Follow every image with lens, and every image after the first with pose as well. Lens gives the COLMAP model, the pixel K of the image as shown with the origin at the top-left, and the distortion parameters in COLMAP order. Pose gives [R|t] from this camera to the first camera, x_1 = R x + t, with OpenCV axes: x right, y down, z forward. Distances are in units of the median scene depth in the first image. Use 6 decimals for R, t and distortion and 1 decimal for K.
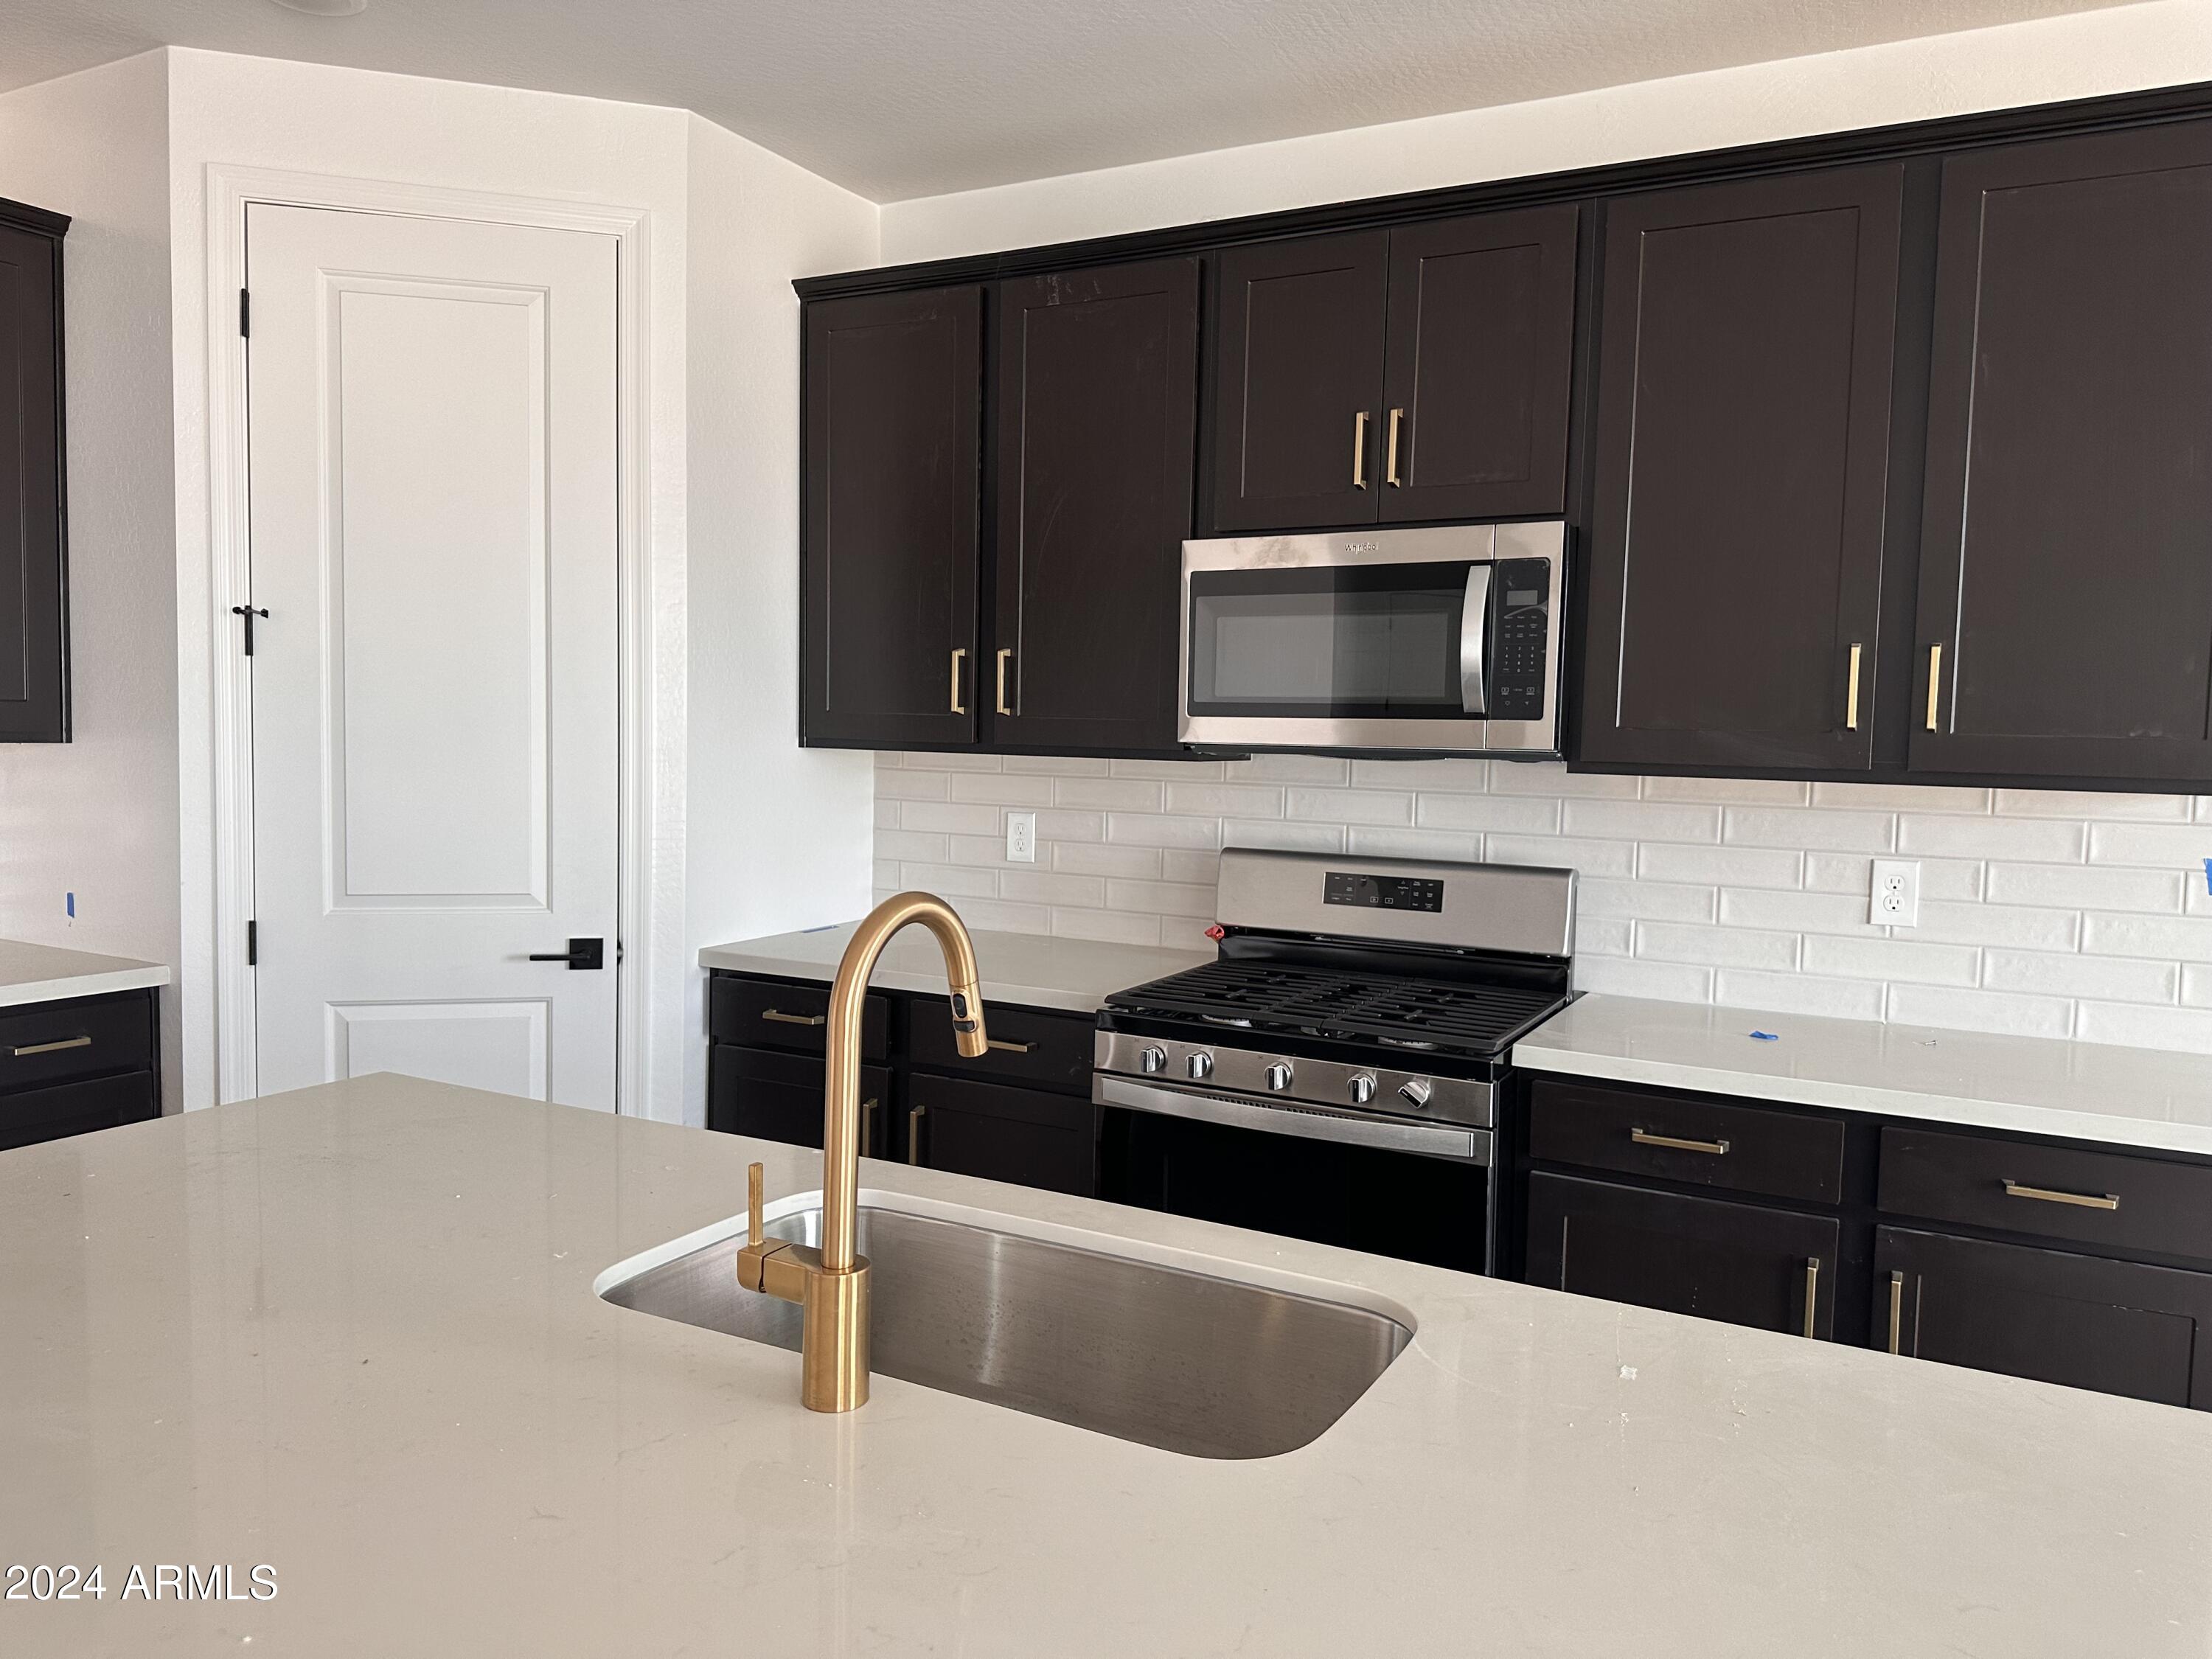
lens RADIAL K [[1546.8, 0, 1106.0], [0, 1546.8, 829.5], [0, 0, 1]] dist [0.017053, 0.000057]
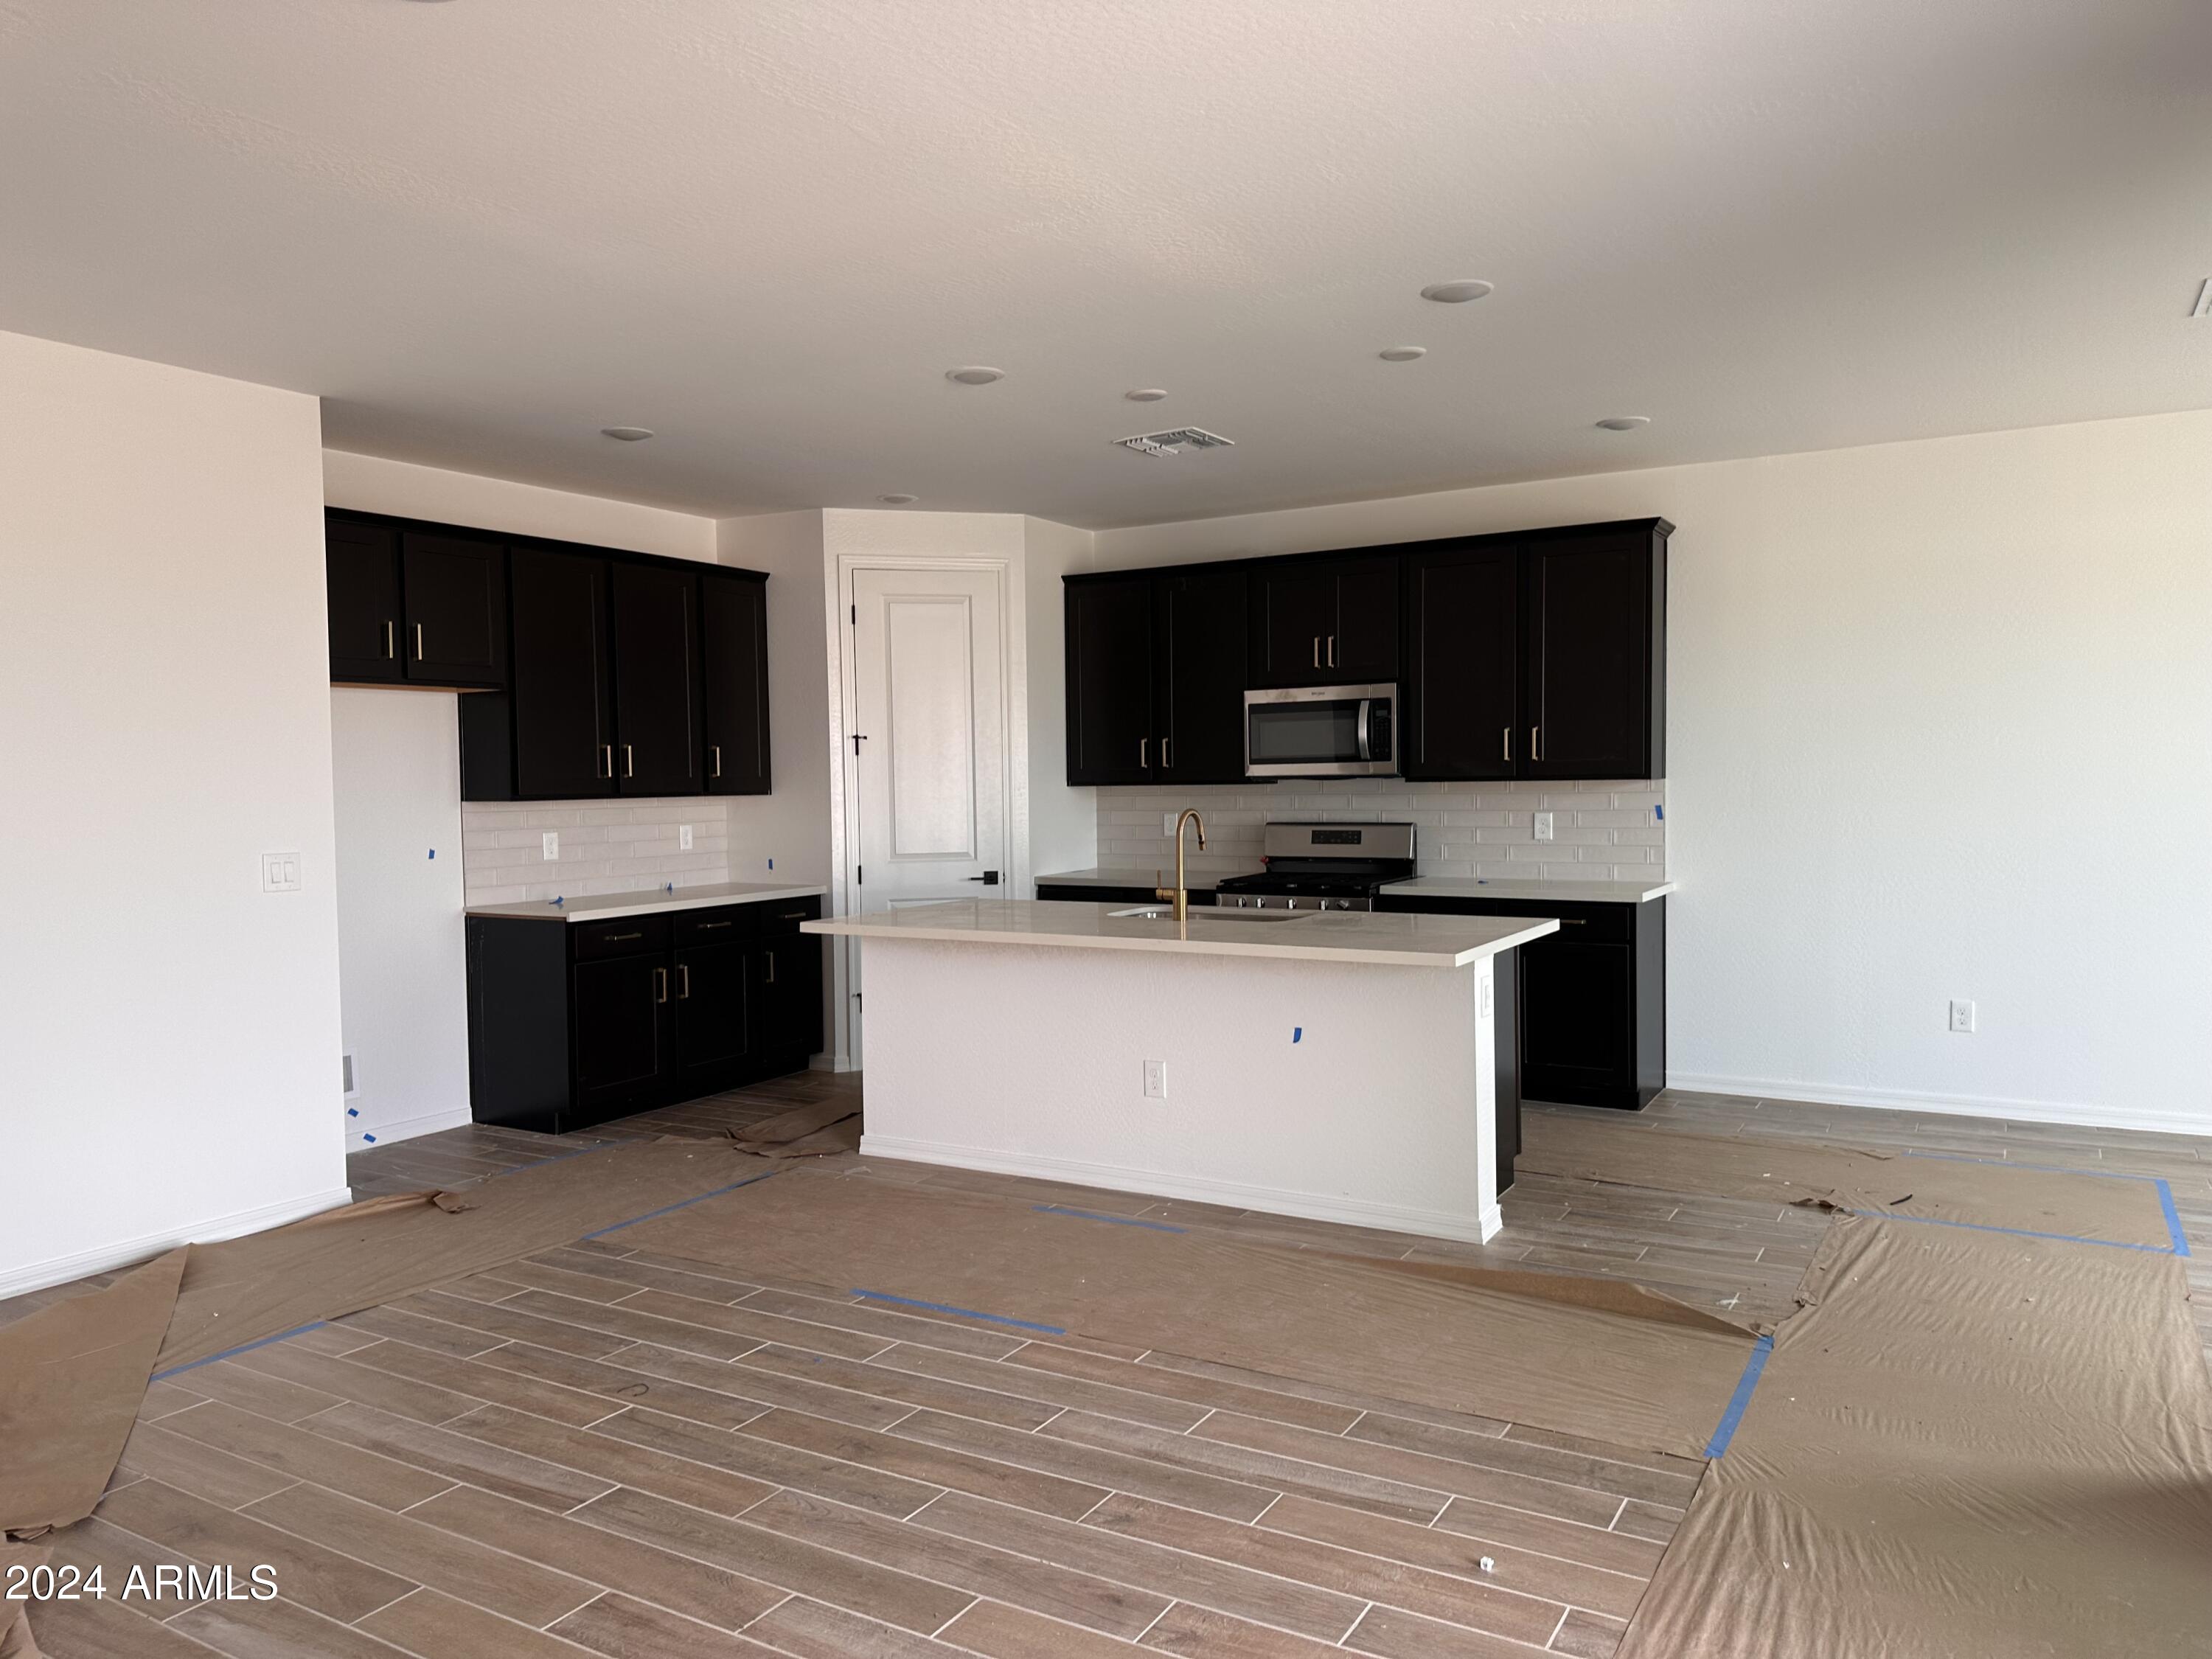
lens RADIAL K [[1522.9, 0, 1083.8], [0, 1522.9, 820.7], [0, 0, 1]] dist [0.074935, -0.110164]
pose [[0.998148, -0.037333, -0.048031, -0.091462], [0.035633, 0.998725, -0.035771, 0.086811], [0.049305, 0.033993, 0.998205, -1.346108]]
